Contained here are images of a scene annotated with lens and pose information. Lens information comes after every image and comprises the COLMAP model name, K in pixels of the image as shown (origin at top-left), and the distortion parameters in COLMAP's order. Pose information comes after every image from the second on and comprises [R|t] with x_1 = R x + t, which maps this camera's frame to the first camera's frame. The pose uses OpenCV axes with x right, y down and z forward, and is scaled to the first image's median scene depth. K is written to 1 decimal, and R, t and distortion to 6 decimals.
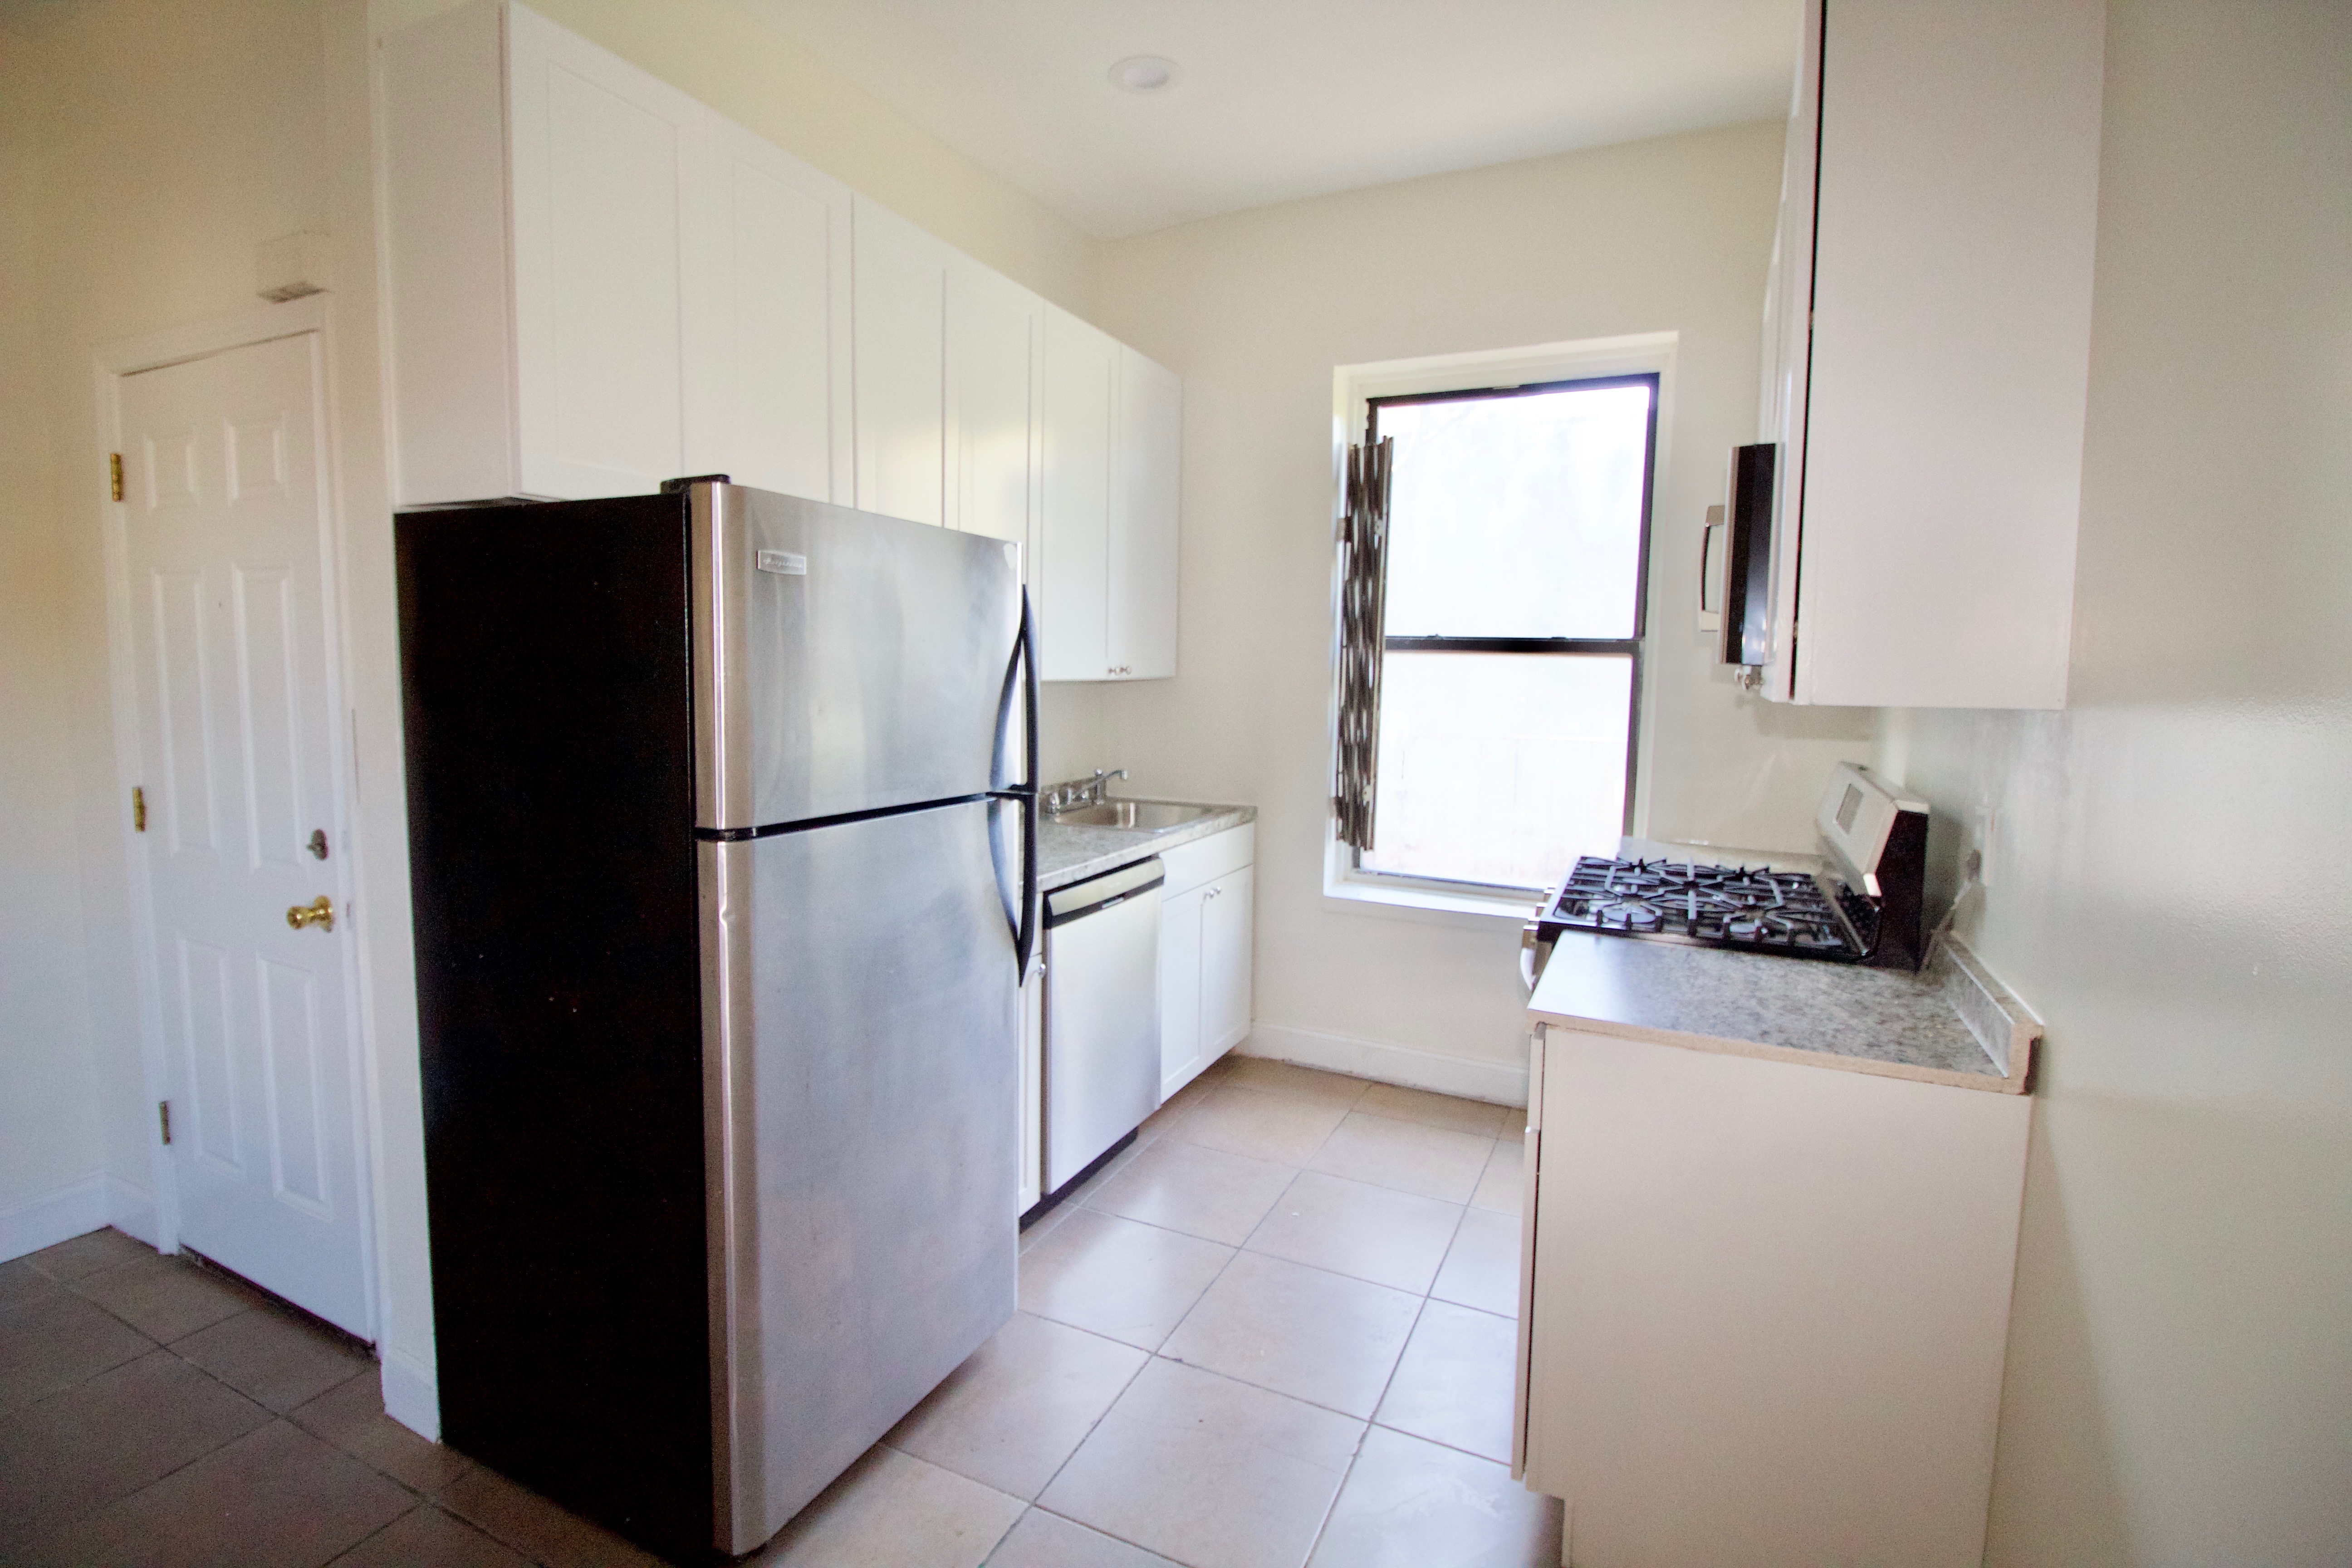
lens RADIAL K [[1091.0, 0, 1176.4], [0, 1091.0, 758.1], [0, 0, 1]] dist [0.002077, -0.015348]
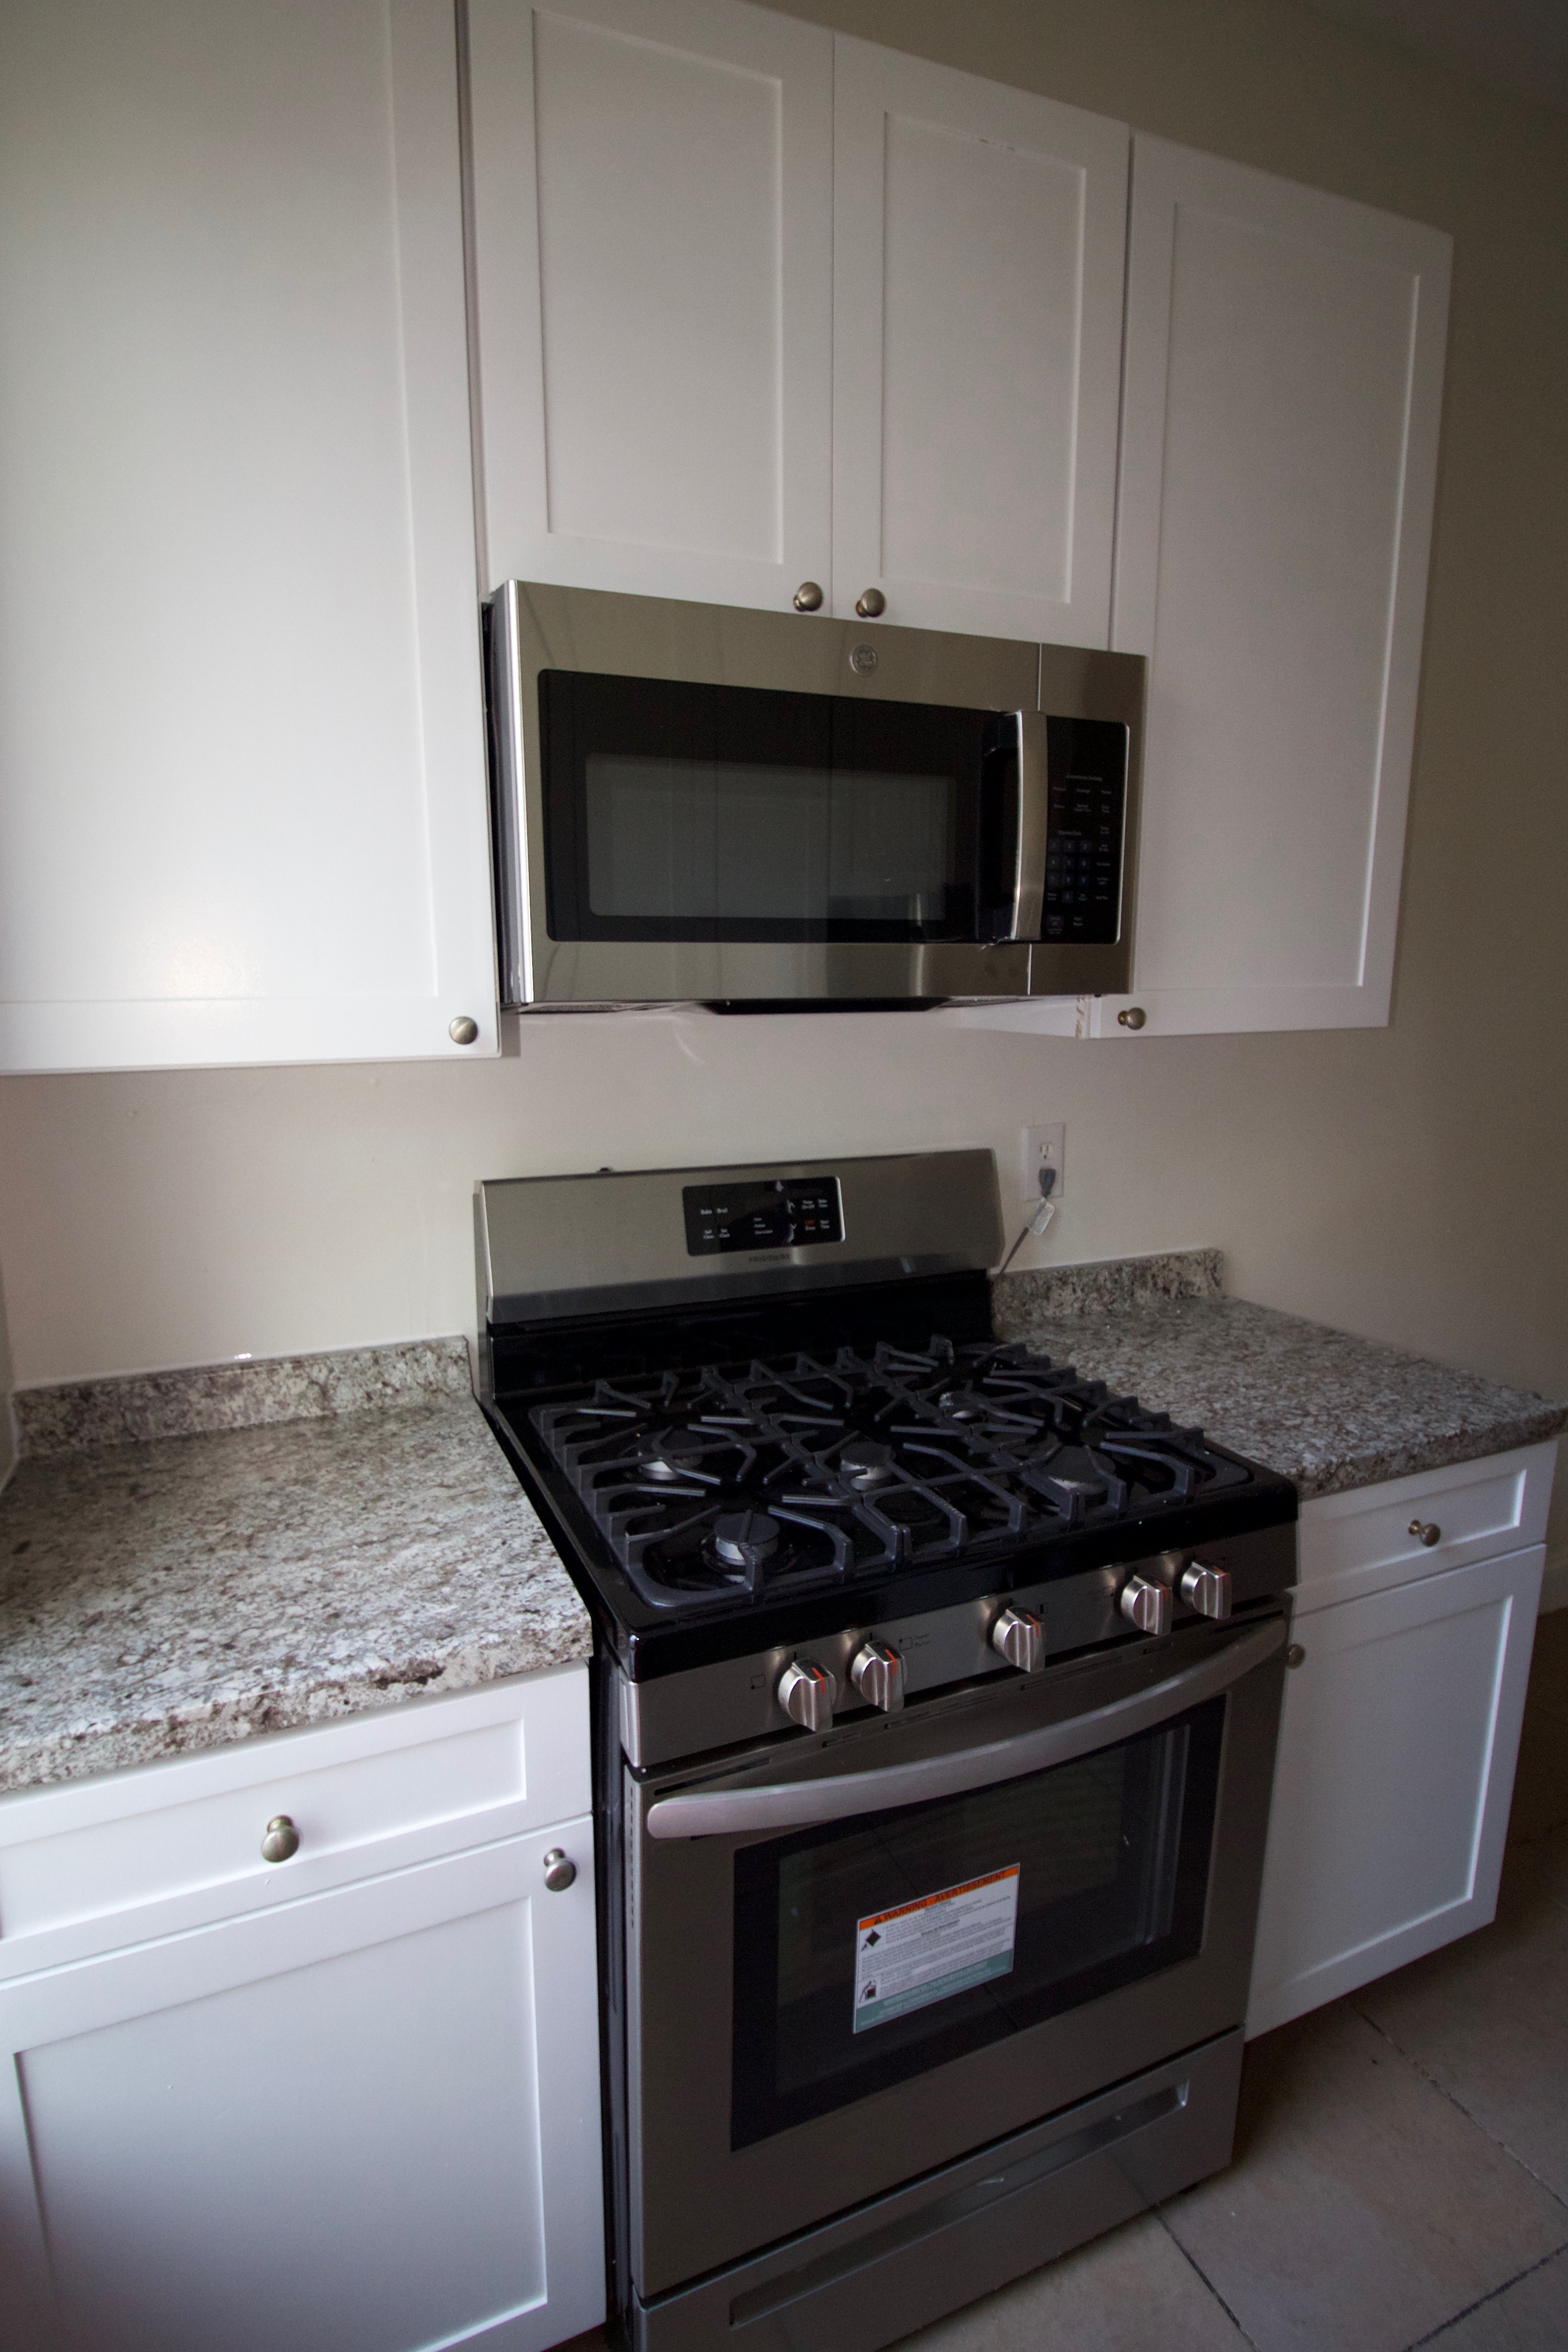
lens RADIAL K [[1166.7, 0, 756.9], [0, 1166.7, 1175.9], [0, 0, 1]] dist [-0.002712, -0.000271]
pose [[-0.756354, -0.122317, 0.642626, 0.120030], [0.053965, 0.967348, 0.247640, -0.101006], [-0.651933, 0.221983, -0.725056, 1.016037]]
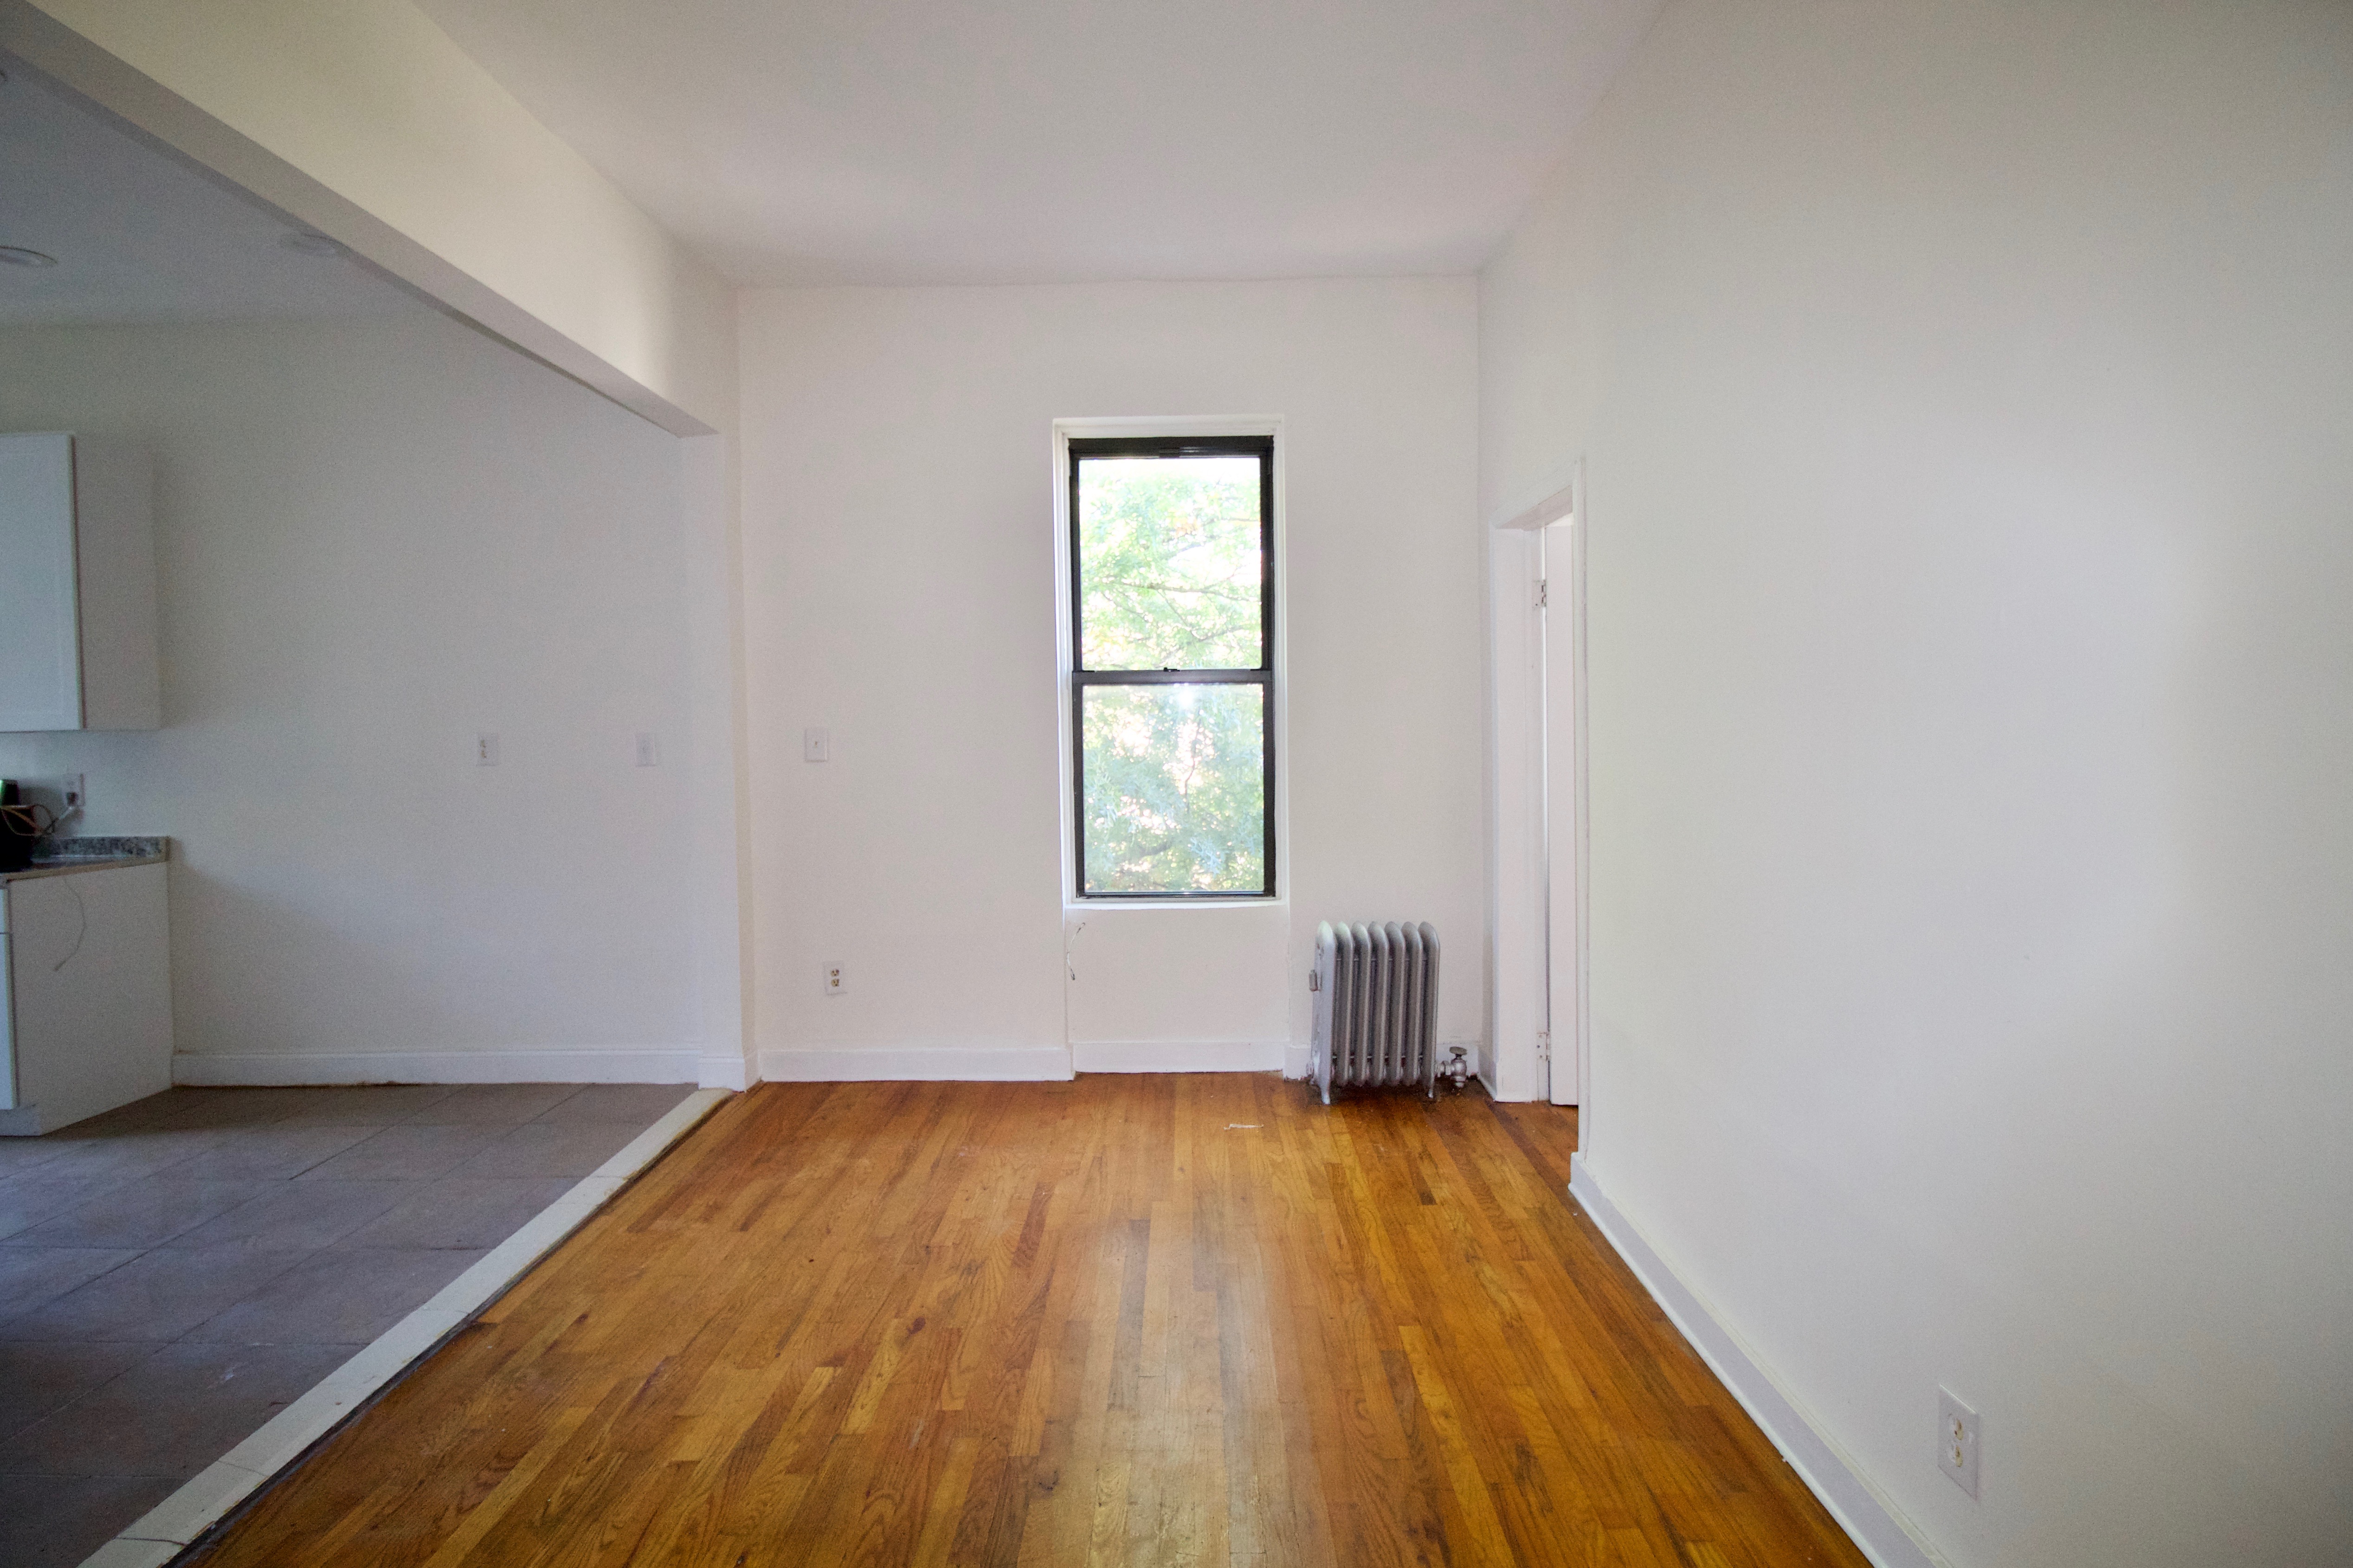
lens RADIAL K [[1119.8, 0, 1171.8], [0, 1119.8, 751.5], [0, 0, 1]] dist [0.002256, -0.015148]
pose [[-0.428996, -0.023496, 0.903001, -1.300448], [0.090996, 0.993452, 0.069079, 0.024863], [-0.898712, 0.111804, -0.424049, -0.086848]]
